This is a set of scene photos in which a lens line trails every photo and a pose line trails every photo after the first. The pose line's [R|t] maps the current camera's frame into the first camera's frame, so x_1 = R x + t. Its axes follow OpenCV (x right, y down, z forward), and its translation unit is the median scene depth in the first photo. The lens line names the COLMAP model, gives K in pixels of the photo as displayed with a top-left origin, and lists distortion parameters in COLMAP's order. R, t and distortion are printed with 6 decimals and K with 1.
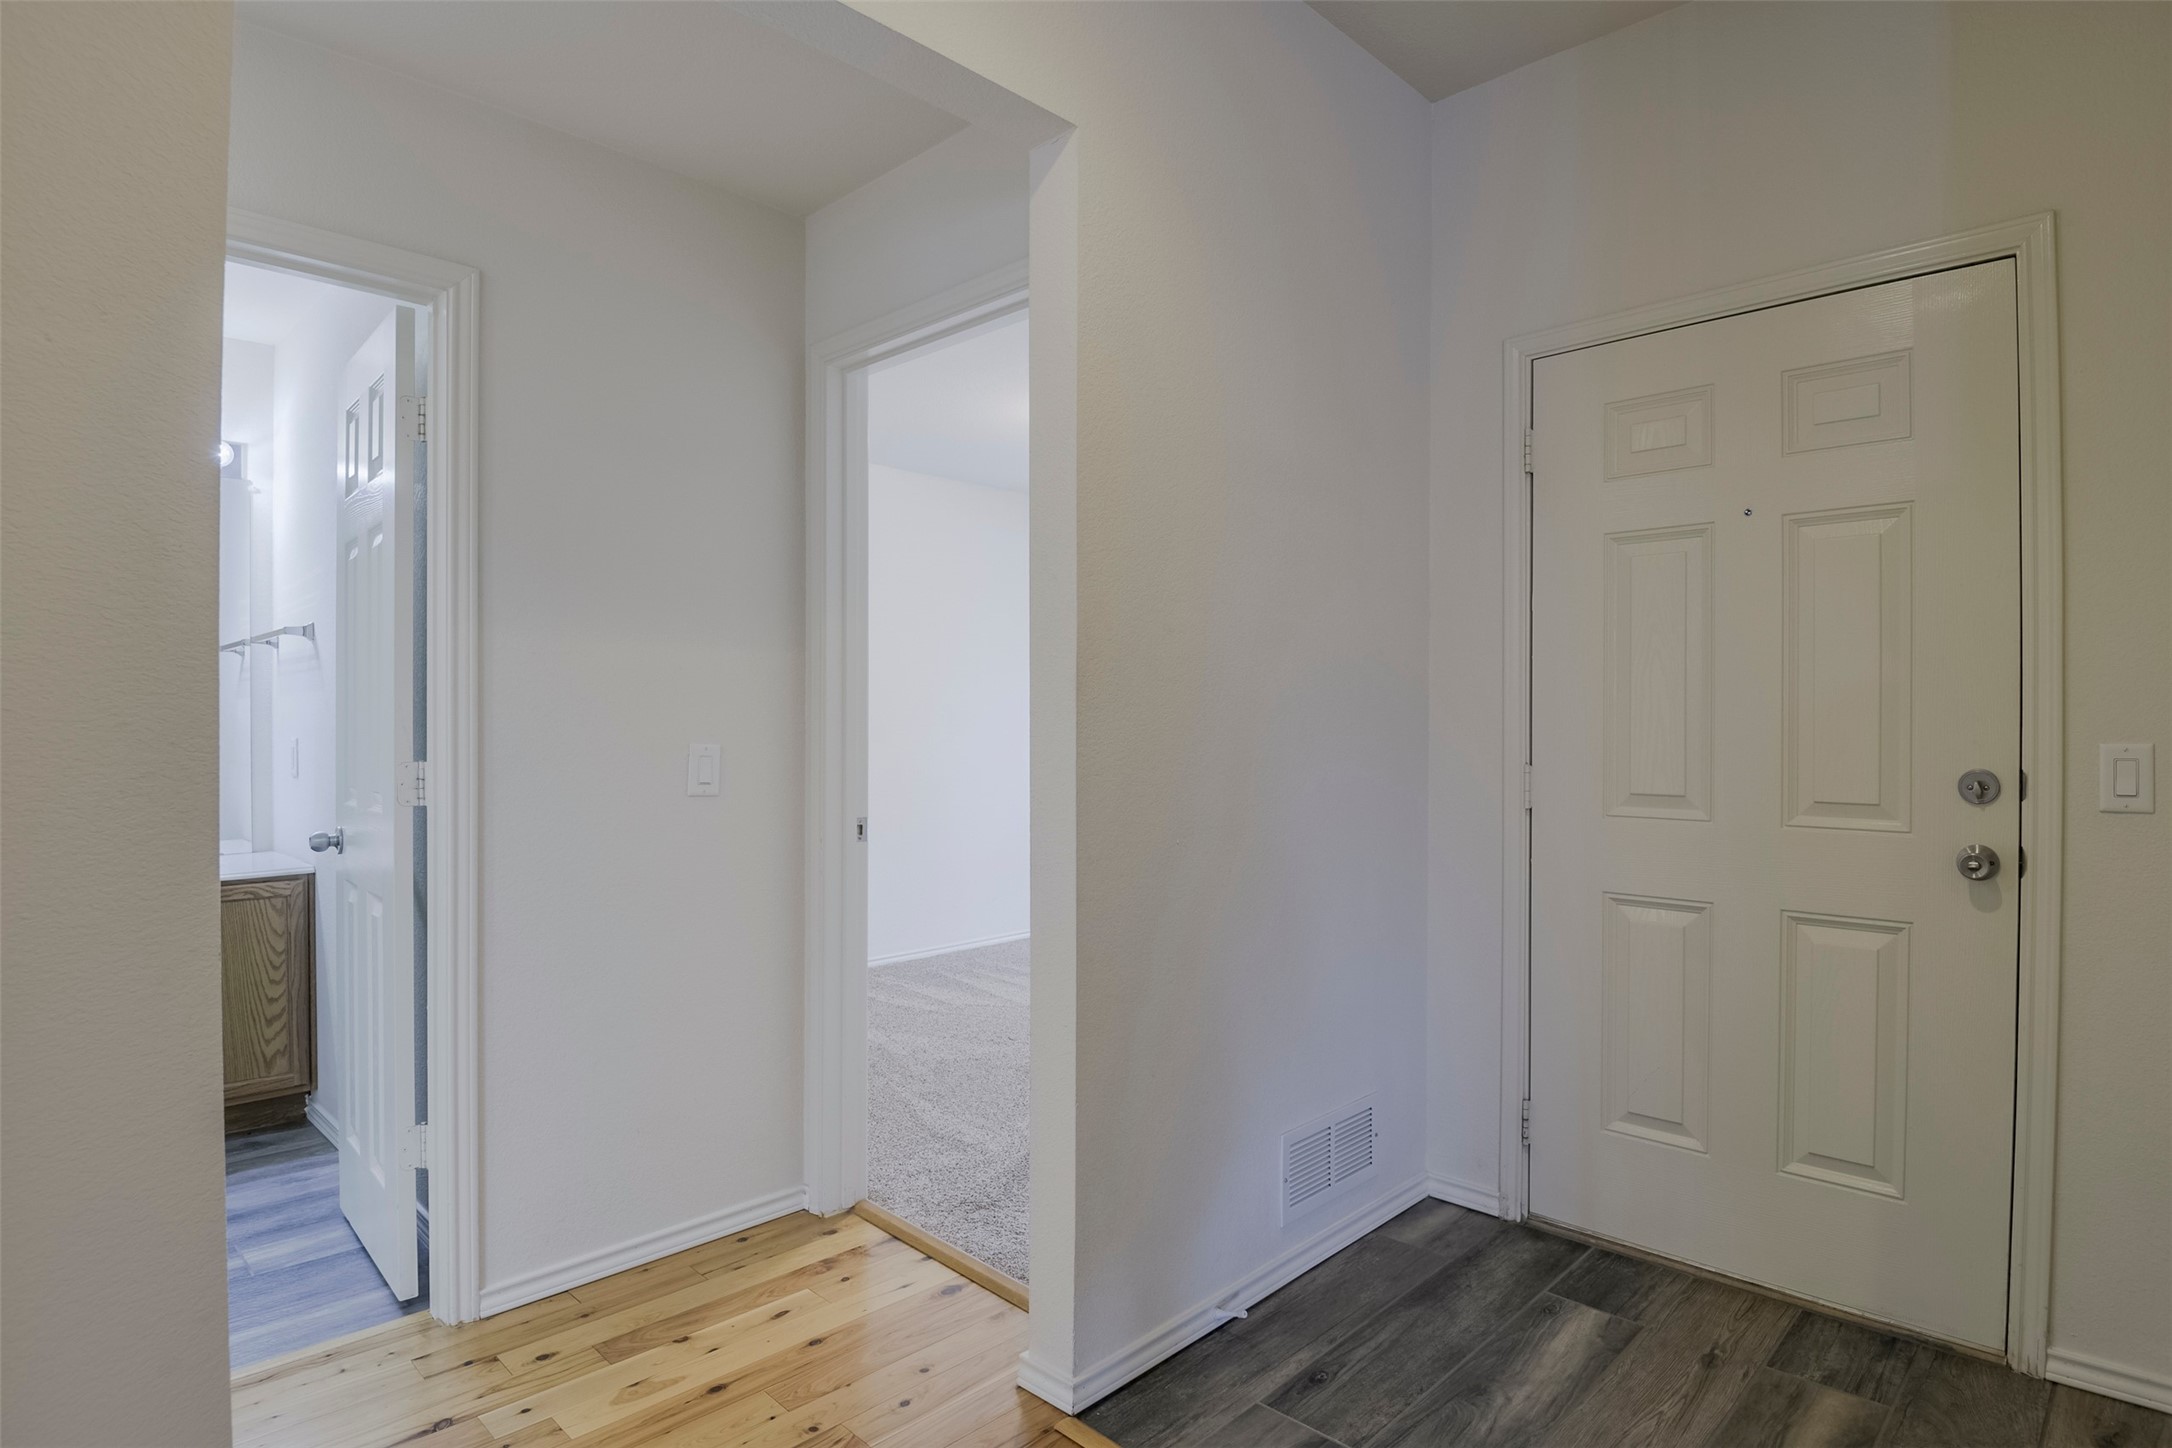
lens RADIAL K [[1167.7, 0, 1086.0], [0, 1167.7, 724.0], [0, 0, 1]] dist [-0.036778, 0.001923]
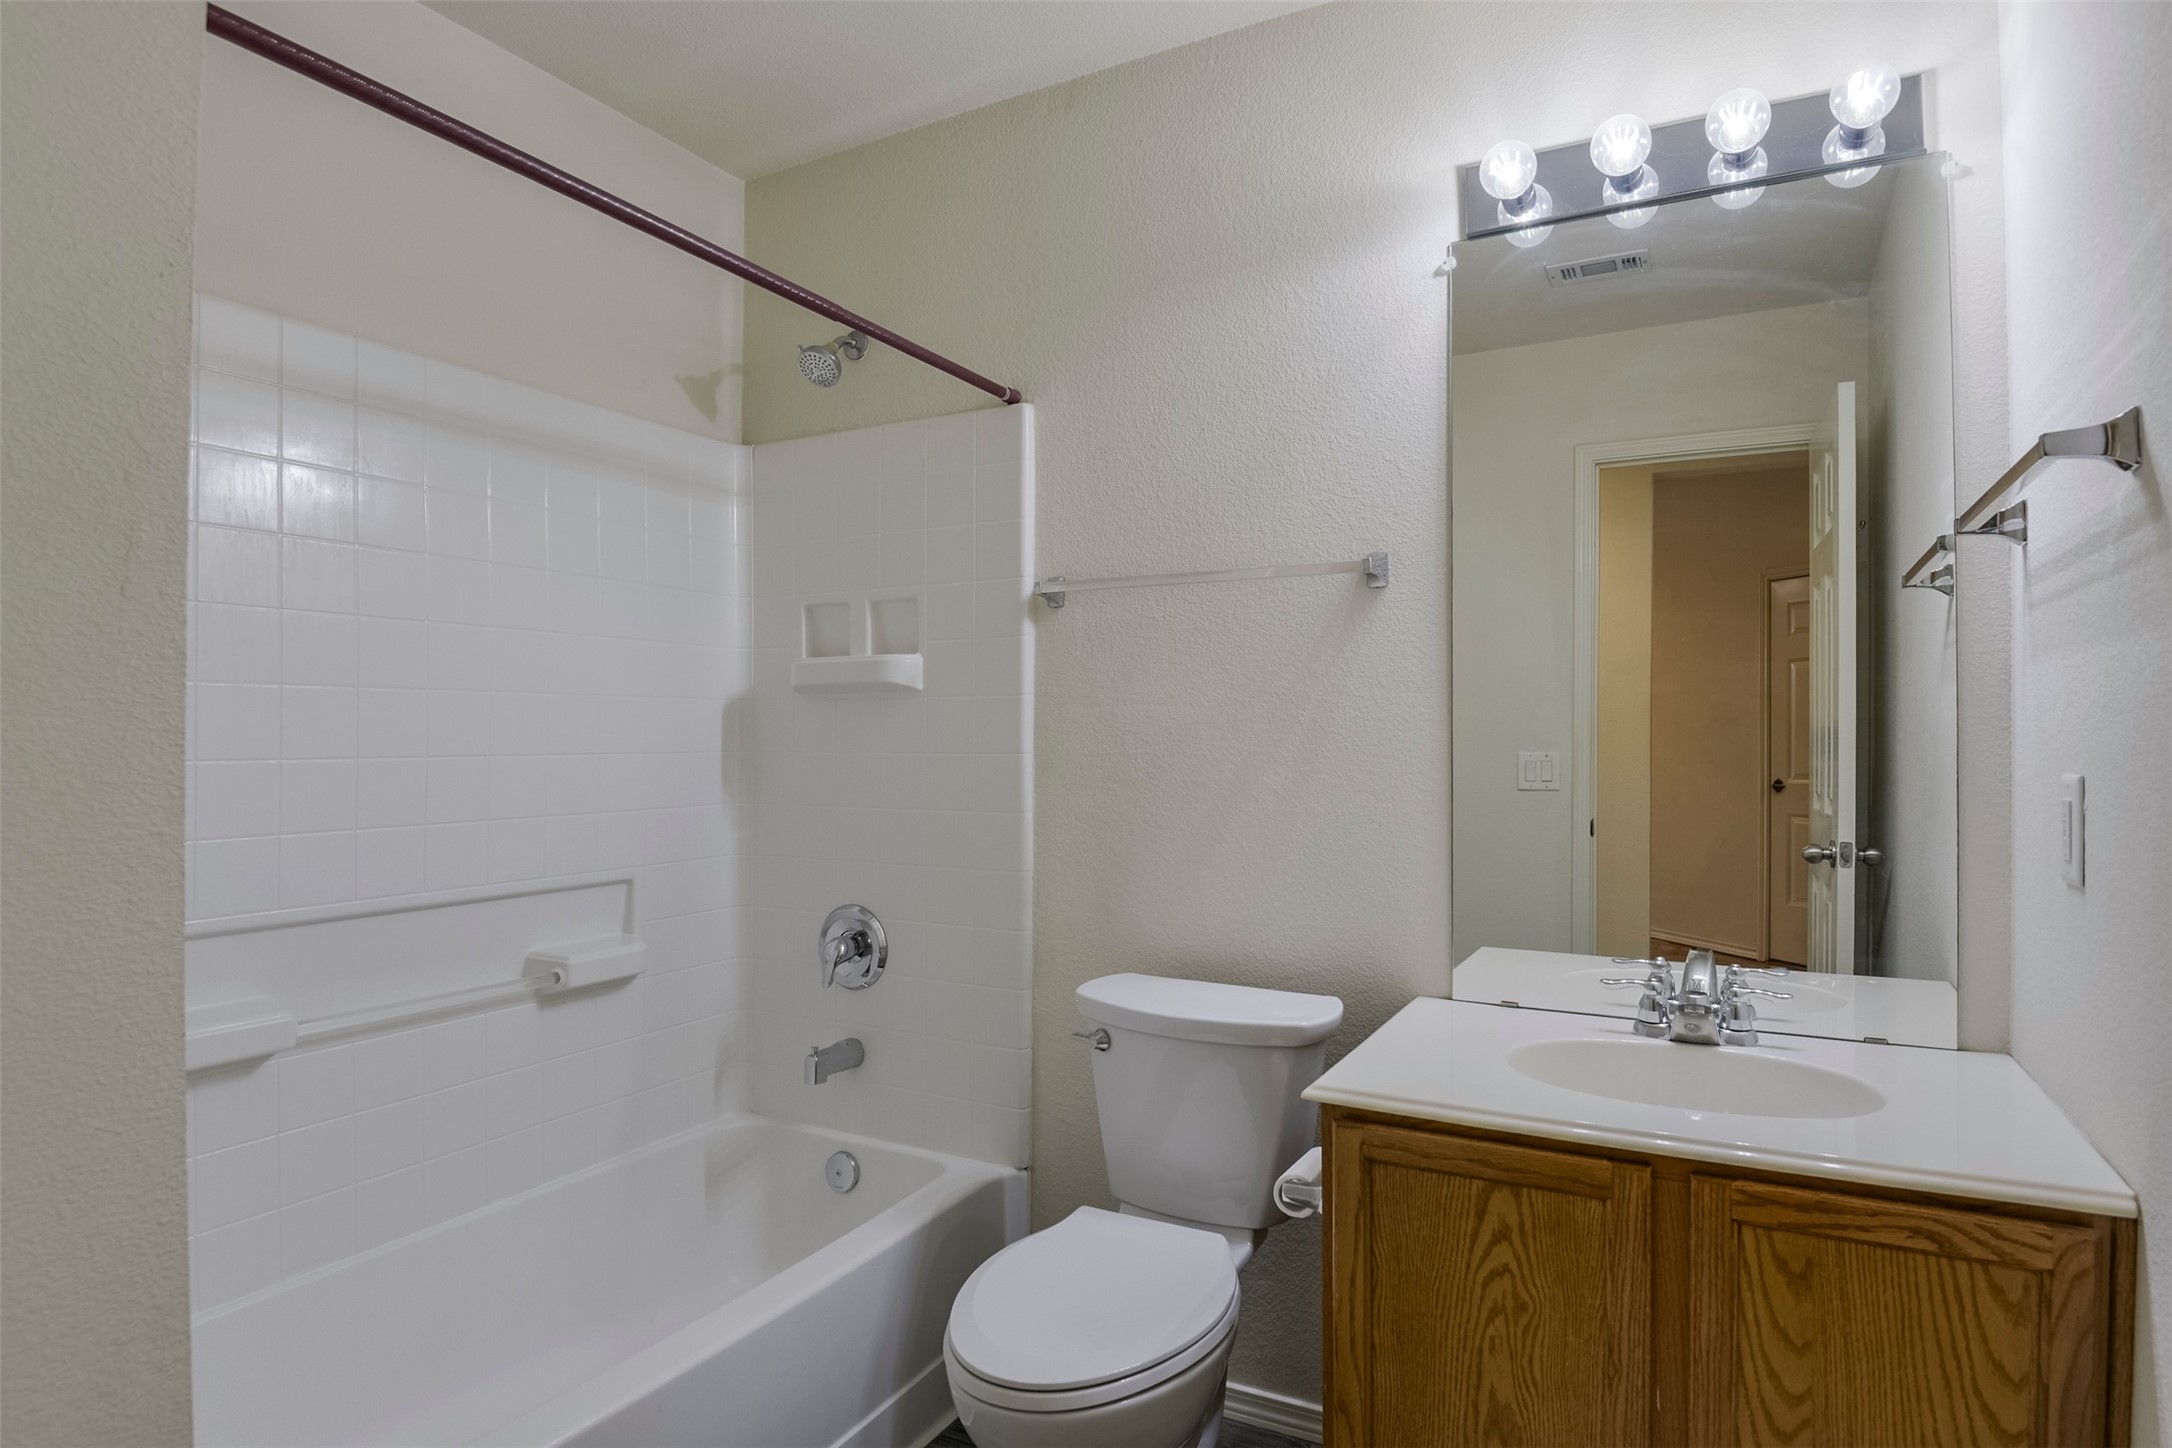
lens RADIAL K [[1167.7, 0, 1086.0], [0, 1167.7, 724.0], [0, 0, 1]] dist [-0.036778, 0.001923]
pose [[0.260160, -0.001298, -0.965565, -0.456523], [-0.003796, 0.999990, -0.002367, -0.003732], [0.965558, 0.004281, 0.260152, 0.652040]]
